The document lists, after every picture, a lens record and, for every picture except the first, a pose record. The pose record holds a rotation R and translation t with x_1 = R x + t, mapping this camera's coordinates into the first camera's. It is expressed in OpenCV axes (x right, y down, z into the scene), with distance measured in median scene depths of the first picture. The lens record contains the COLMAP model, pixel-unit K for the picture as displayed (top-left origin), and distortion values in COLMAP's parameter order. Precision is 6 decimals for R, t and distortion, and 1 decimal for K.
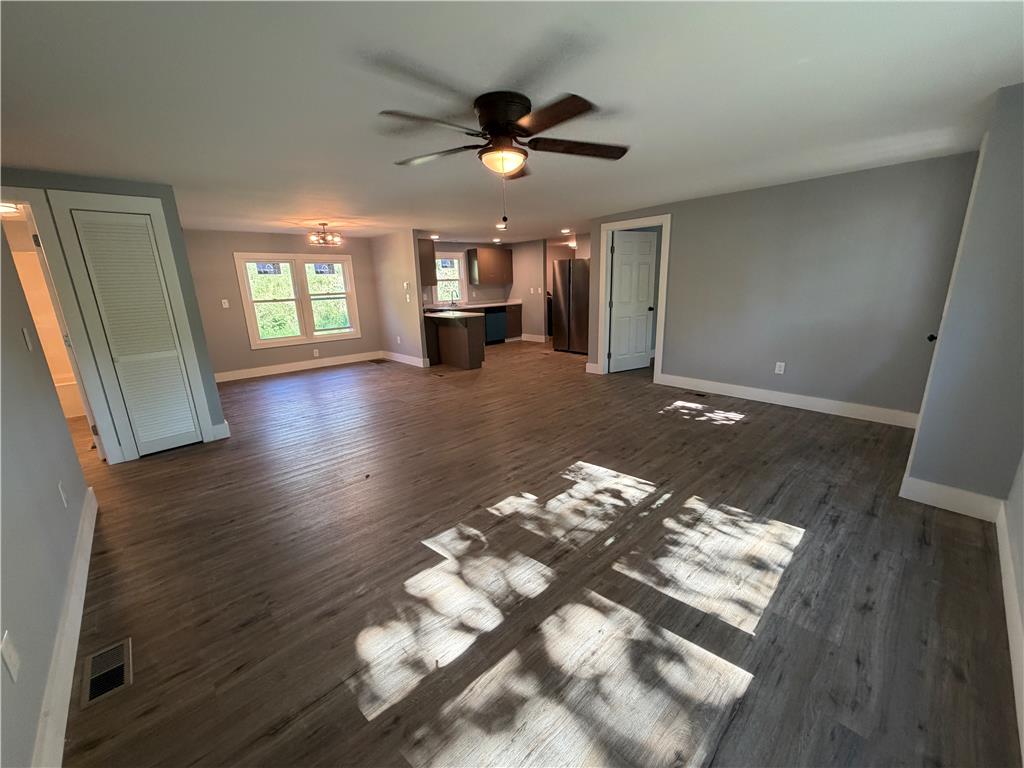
lens RADIAL K [[408.0, 0, 508.5], [0, 408.0, 383.7], [0, 0, 1]] dist [-0.000610, -0.000157]
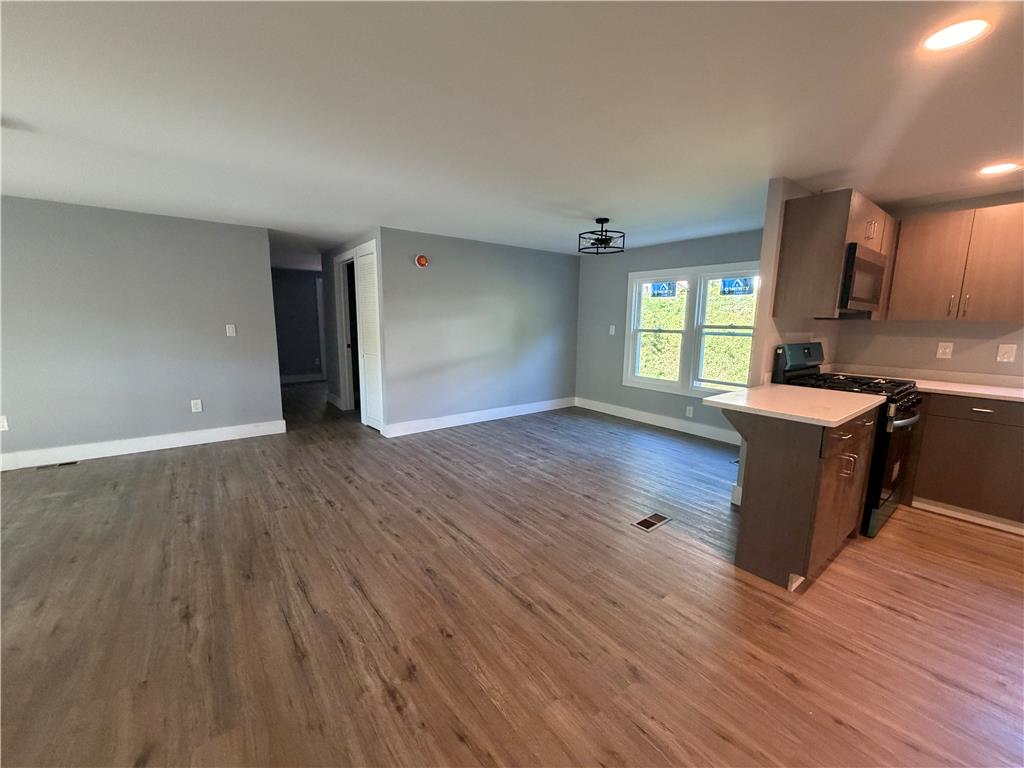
lens RADIAL K [[407.3, 0, 508.7], [0, 407.3, 384.5], [0, 0, 1]] dist [-0.001496, 0.000611]
pose [[-0.088935, 0.185163, -0.978675, 0.430969], [-0.252070, 0.946399, 0.201963, -0.378770], [0.963614, 0.264656, -0.037494, 1.545429]]
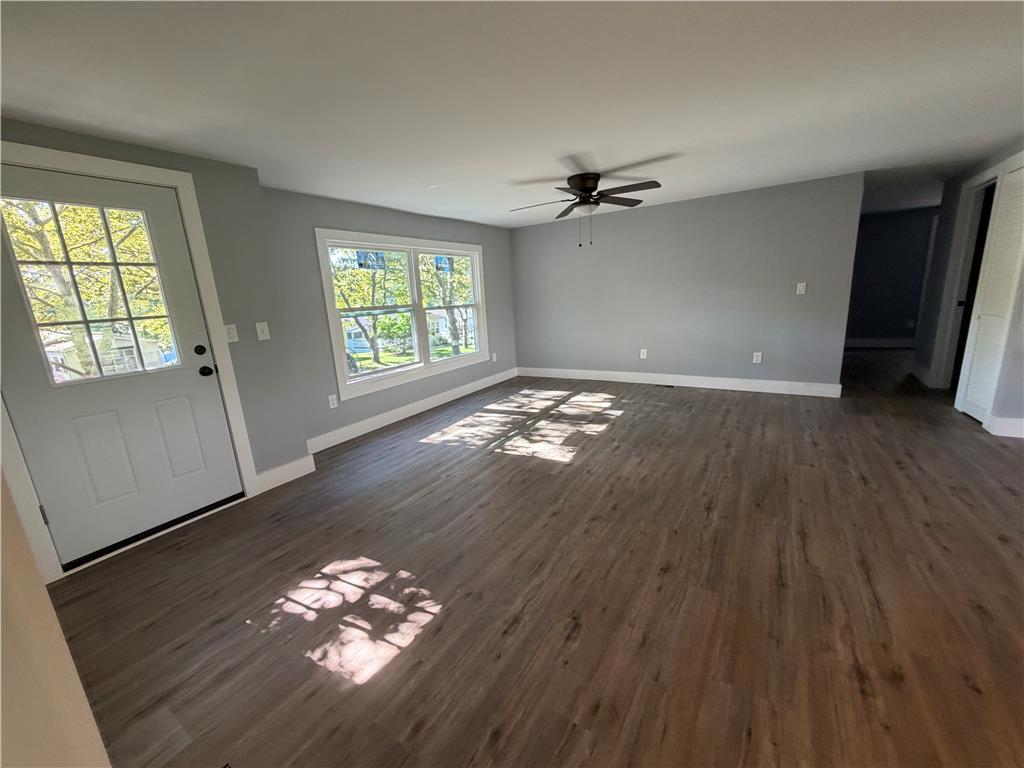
lens RADIAL K [[407.3, 0, 508.7], [0, 407.3, 384.5], [0, 0, 1]] dist [-0.001496, 0.000611]
pose [[-0.964806, 0.139041, -0.223196, 0.468961], [0.023801, 0.891467, 0.452461, -0.400703], [0.261882, 0.431225, -0.863402, 1.627874]]
